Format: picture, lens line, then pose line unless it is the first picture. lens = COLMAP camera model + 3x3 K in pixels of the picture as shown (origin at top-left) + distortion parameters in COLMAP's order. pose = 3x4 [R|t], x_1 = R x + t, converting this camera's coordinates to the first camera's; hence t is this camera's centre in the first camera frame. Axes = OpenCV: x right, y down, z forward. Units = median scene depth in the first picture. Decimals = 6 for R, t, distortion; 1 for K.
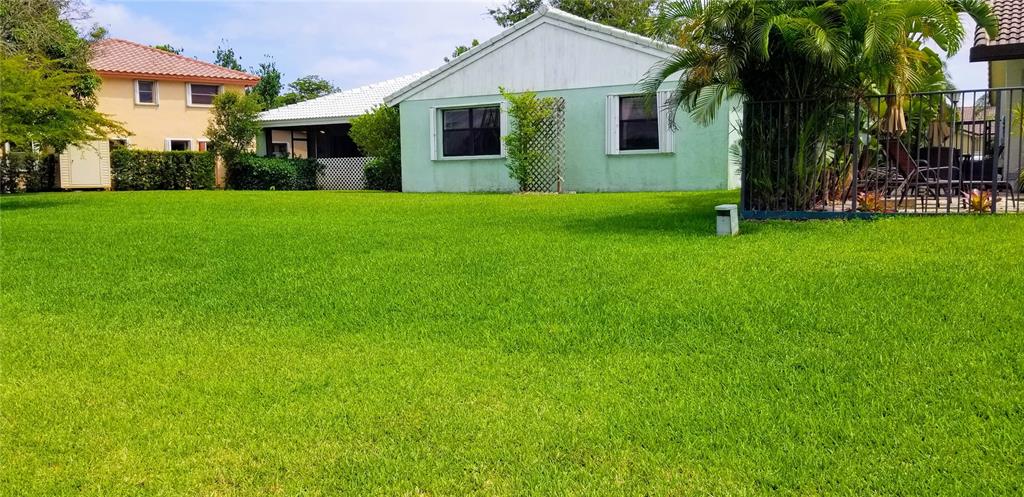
lens RADIAL K [[809.4, 0, 498.8], [0, 809.4, 252.4], [0, 0, 1]] dist [0.090960, -0.148927]
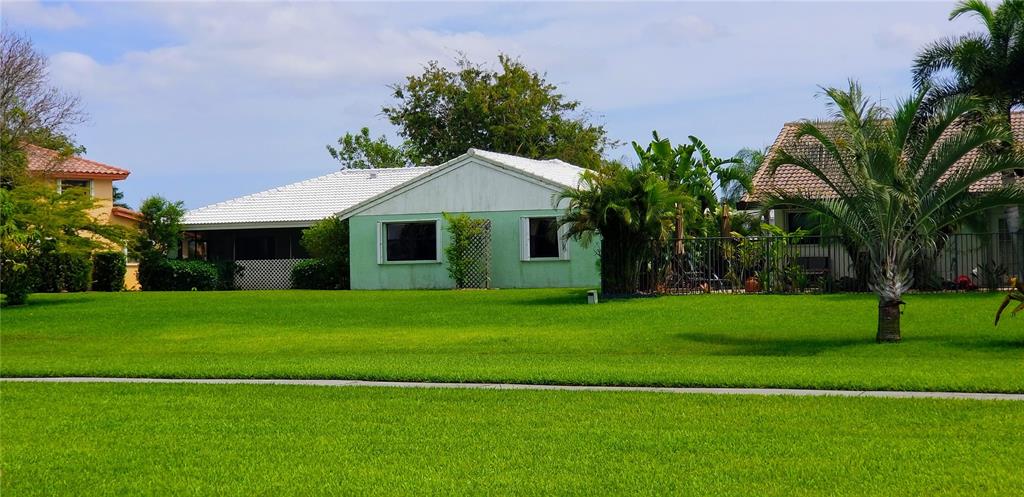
lens RADIAL K [[1231.6, 0, 491.1], [0, 1231.6, 247.7], [0, 0, 1]] dist [0.008911, 0.006905]
pose [[0.990145, 0.005187, 0.139953, -0.178679], [0.011678, 0.992776, -0.119414, 0.089427], [-0.139561, 0.119871, 0.982931, -0.886653]]
